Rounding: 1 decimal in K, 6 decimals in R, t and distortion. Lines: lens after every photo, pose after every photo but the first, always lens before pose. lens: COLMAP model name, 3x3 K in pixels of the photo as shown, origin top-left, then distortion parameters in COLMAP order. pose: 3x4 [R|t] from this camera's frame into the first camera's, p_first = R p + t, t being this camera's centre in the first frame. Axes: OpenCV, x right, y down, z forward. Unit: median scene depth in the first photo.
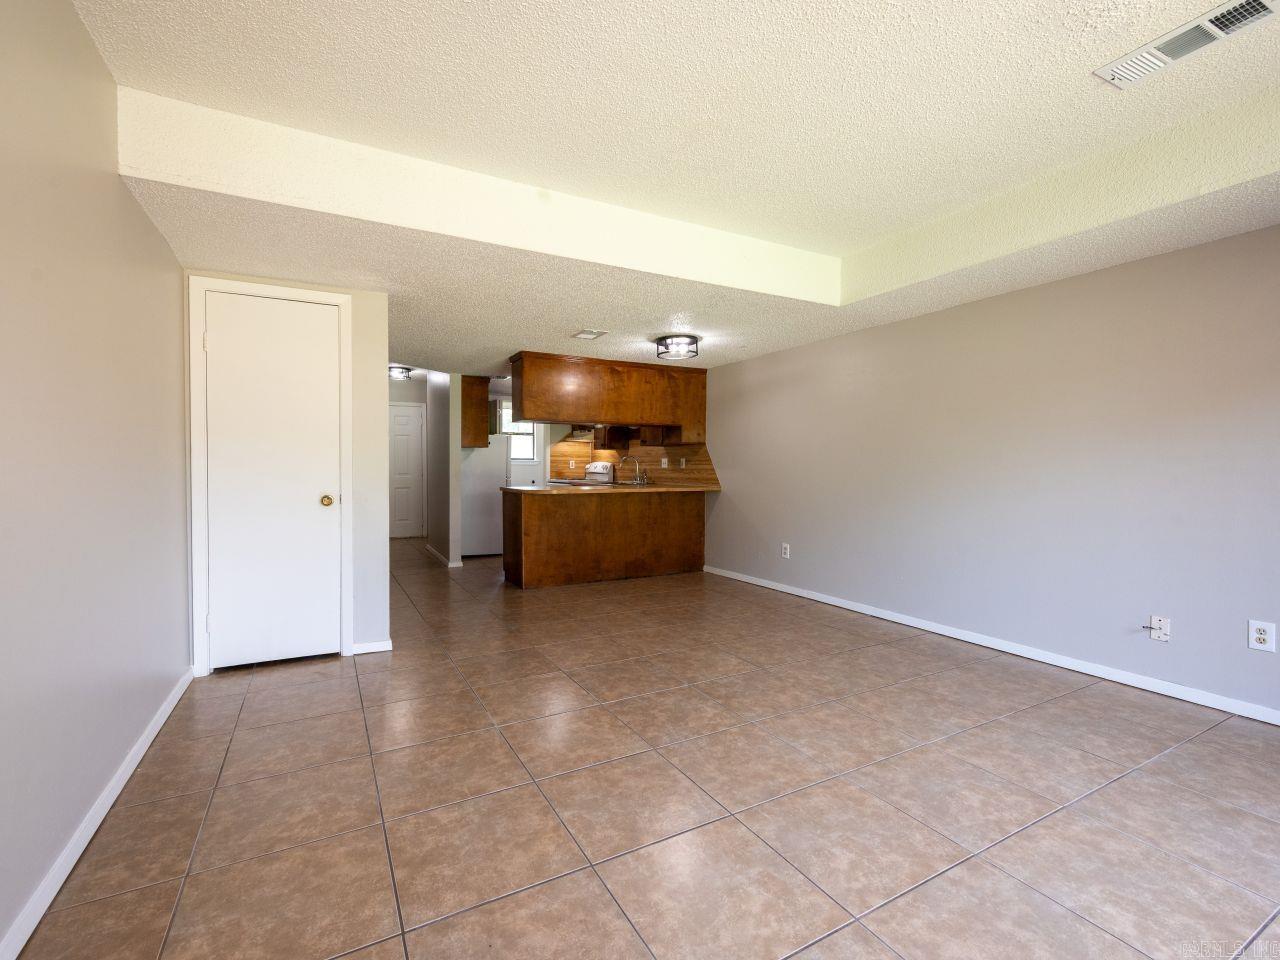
lens RADIAL K [[569.5, 0, 640.0], [0, 569.5, 480.0], [0, 0, 1]] dist [-0.000717, -0.000080]
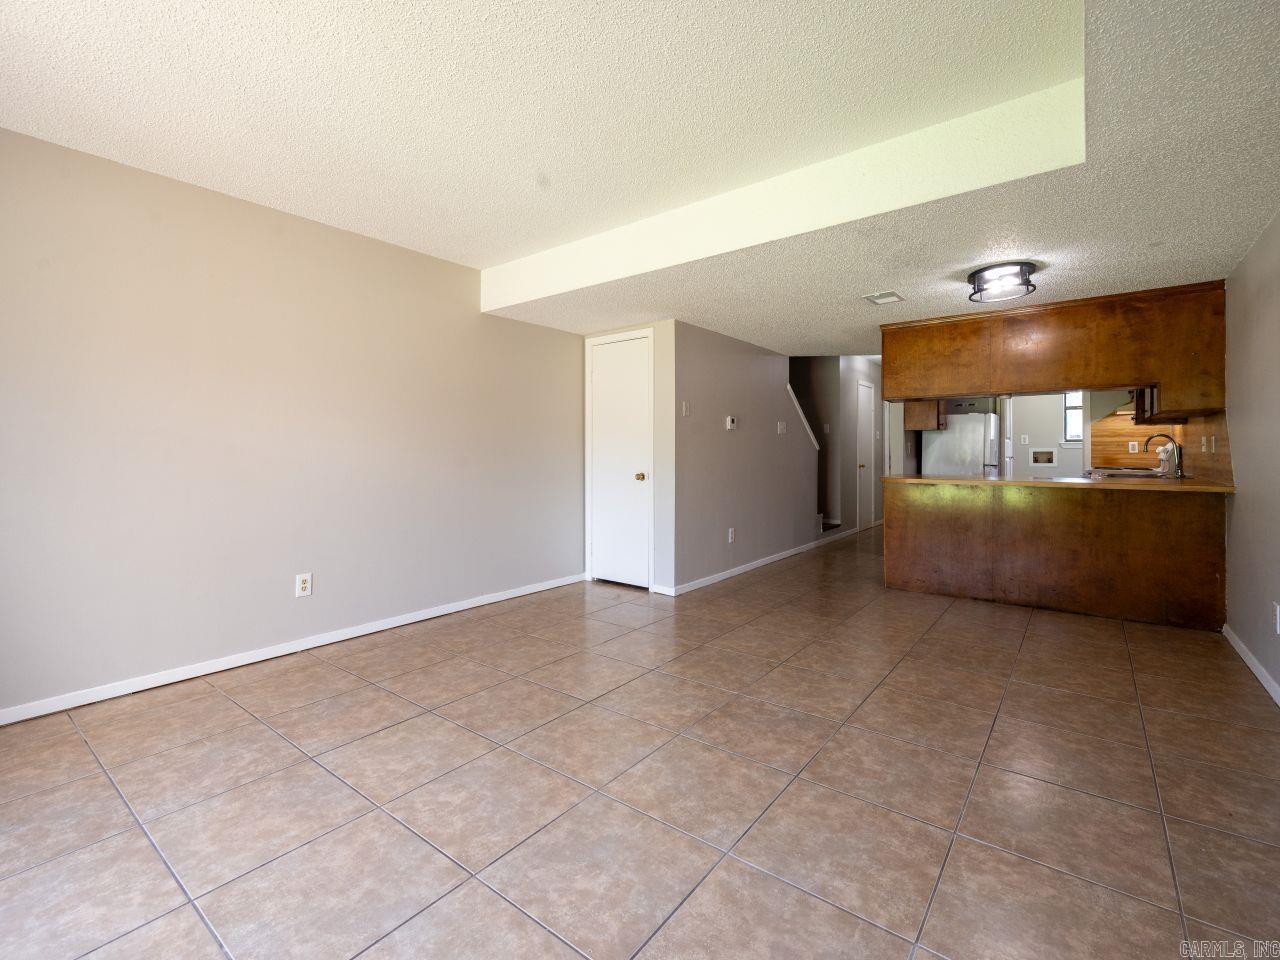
lens RADIAL K [[584.8, 0, 637.7], [0, 584.8, 447.0], [0, 0, 1]] dist [-0.000743, -0.000157]
pose [[0.395473, -0.011004, -0.918412, 0.882588], [-0.017810, 0.999648, -0.019646, -0.009536], [0.918305, 0.024126, 0.395138, 0.481744]]
